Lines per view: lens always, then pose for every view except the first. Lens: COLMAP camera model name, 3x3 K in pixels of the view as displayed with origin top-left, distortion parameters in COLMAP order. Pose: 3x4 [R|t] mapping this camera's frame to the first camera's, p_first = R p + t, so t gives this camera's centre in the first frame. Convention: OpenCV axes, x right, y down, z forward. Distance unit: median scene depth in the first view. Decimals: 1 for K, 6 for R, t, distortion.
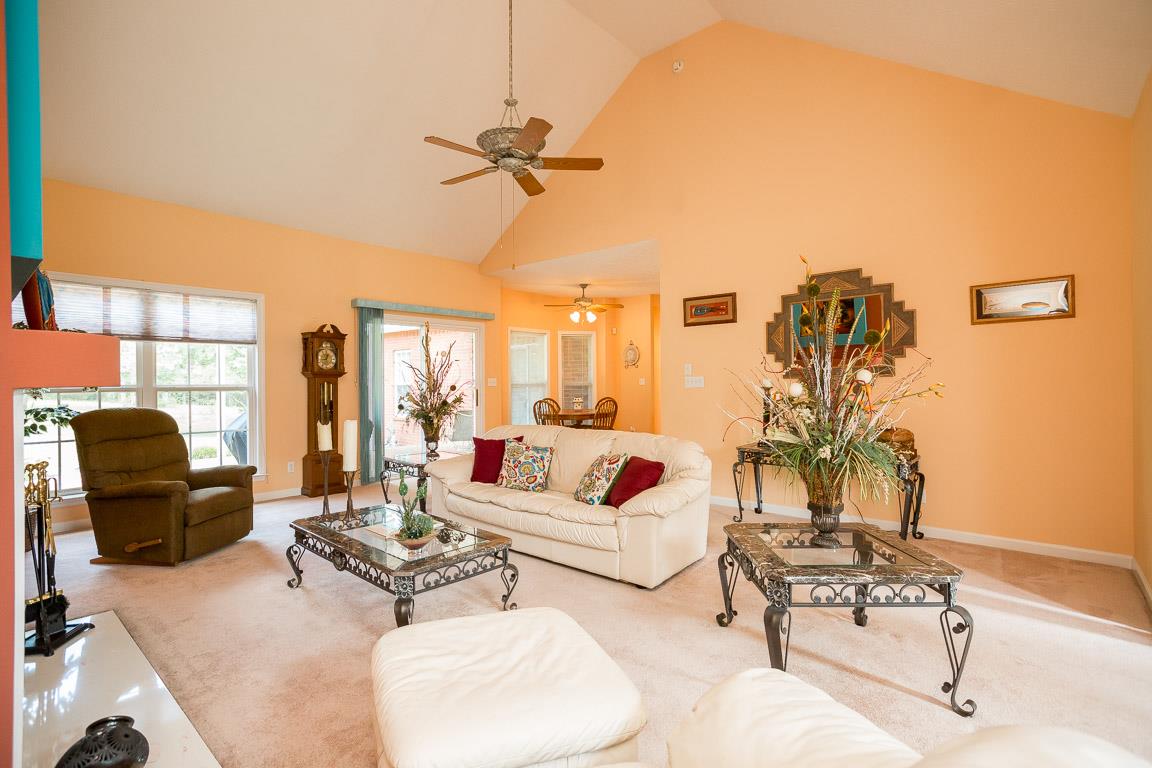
lens RADIAL K [[519.1, 0, 575.4], [0, 519.1, 376.2], [0, 0, 1]] dist [-0.000341, 0.000406]
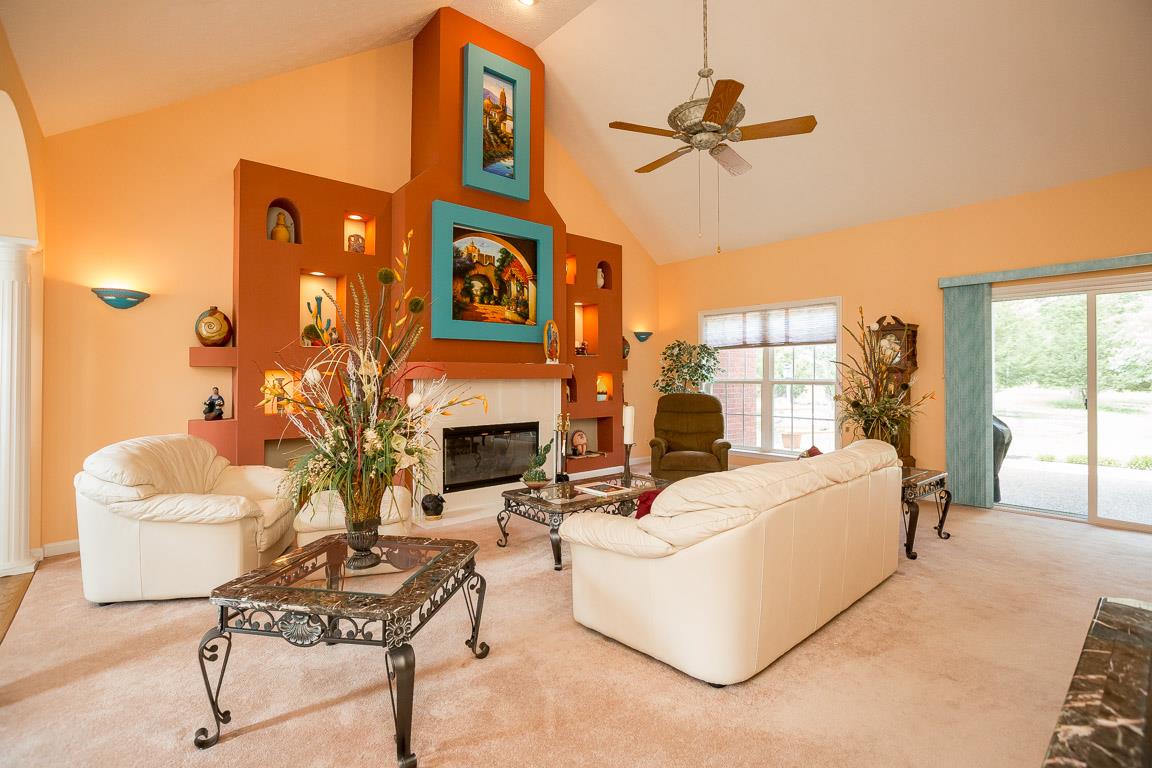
lens RADIAL K [[519.1, 0, 575.4], [0, 519.1, 376.2], [0, 0, 1]] dist [-0.000341, 0.000406]
pose [[-0.141916, 0.007572, -0.989850, 0.599085], [0.006671, 0.999955, 0.006692, -0.003430], [0.989856, -0.005653, -0.141960, 0.680315]]
